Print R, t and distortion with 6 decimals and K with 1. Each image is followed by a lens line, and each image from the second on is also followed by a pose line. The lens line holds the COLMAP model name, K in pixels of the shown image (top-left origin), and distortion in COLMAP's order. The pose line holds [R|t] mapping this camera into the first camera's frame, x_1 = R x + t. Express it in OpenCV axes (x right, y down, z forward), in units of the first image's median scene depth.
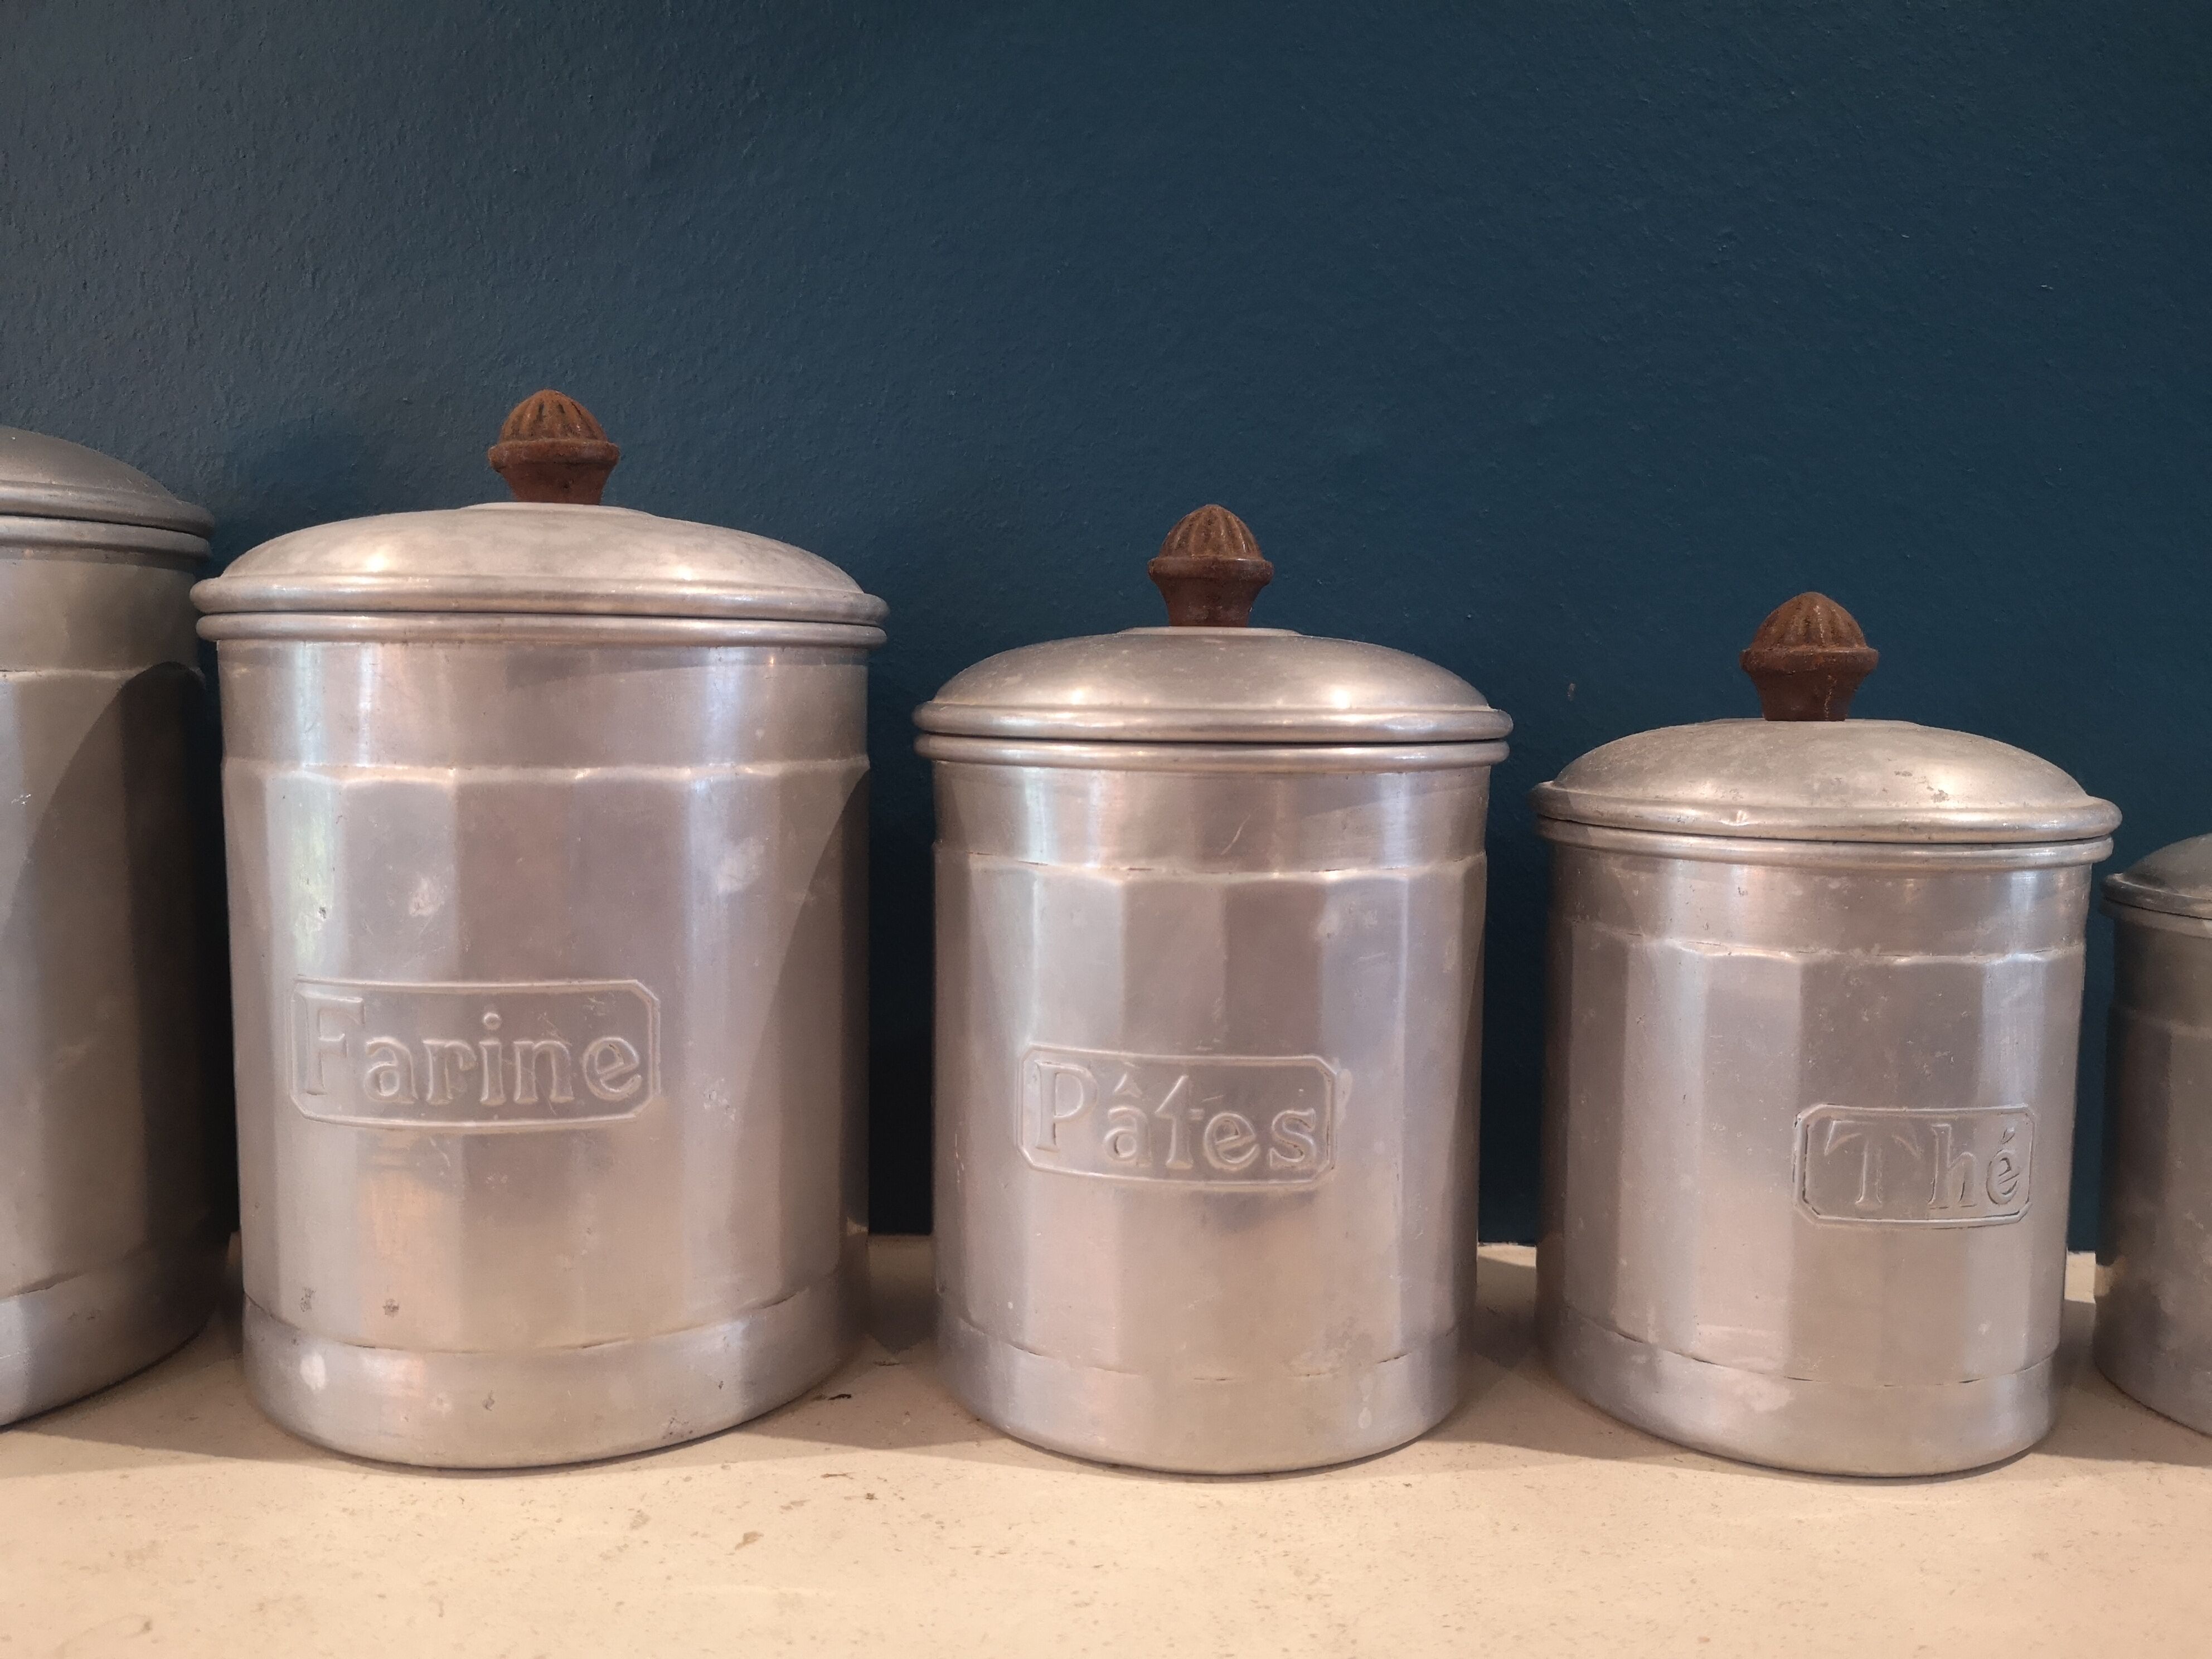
lens RADIAL K [[1695.7, 0, 1106.0], [0, 1695.7, 829.5], [0, 0, 1]] dist [0.038428, -0.077821]
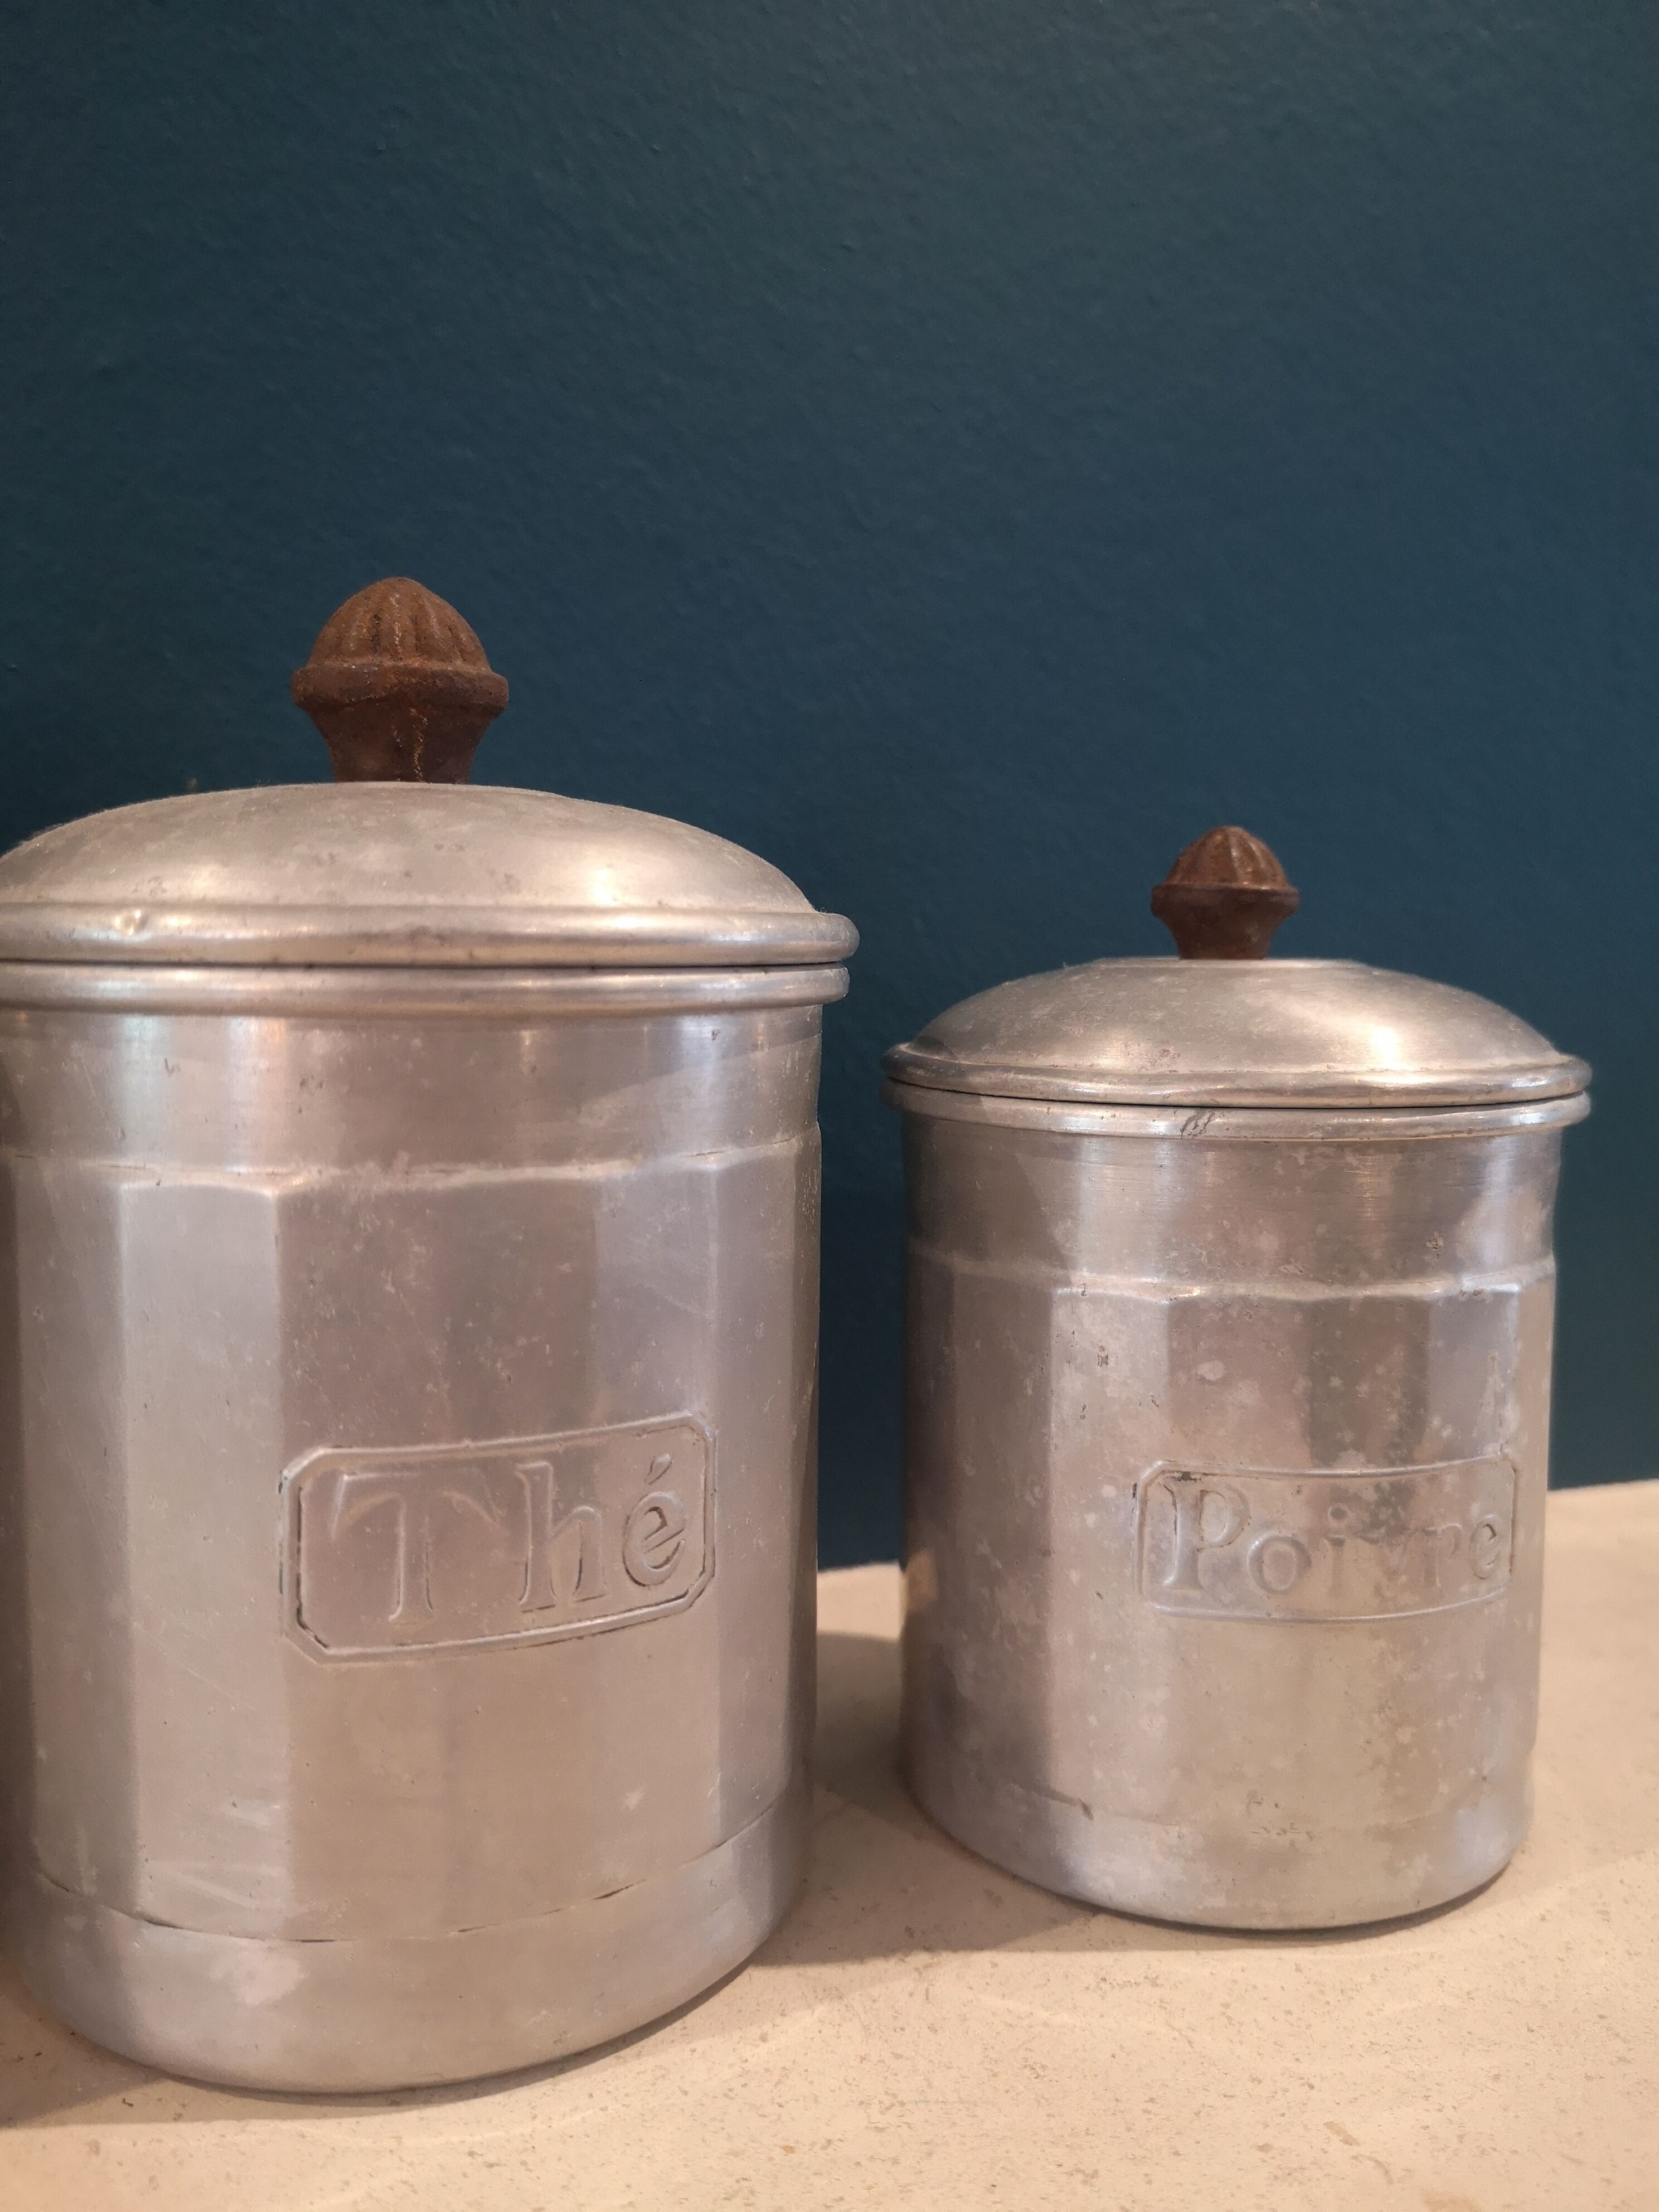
lens RADIAL K [[1695.7, 0, 829.5], [0, 1695.7, 1106.0], [0, 0, 1]] dist [0.038428, -0.077821]
pose [[0.943828, -0.032751, 0.328811, 0.396048], [0.028401, 0.999434, 0.018025, 0.045479], [-0.329215, -0.007674, 0.944224, 0.426110]]
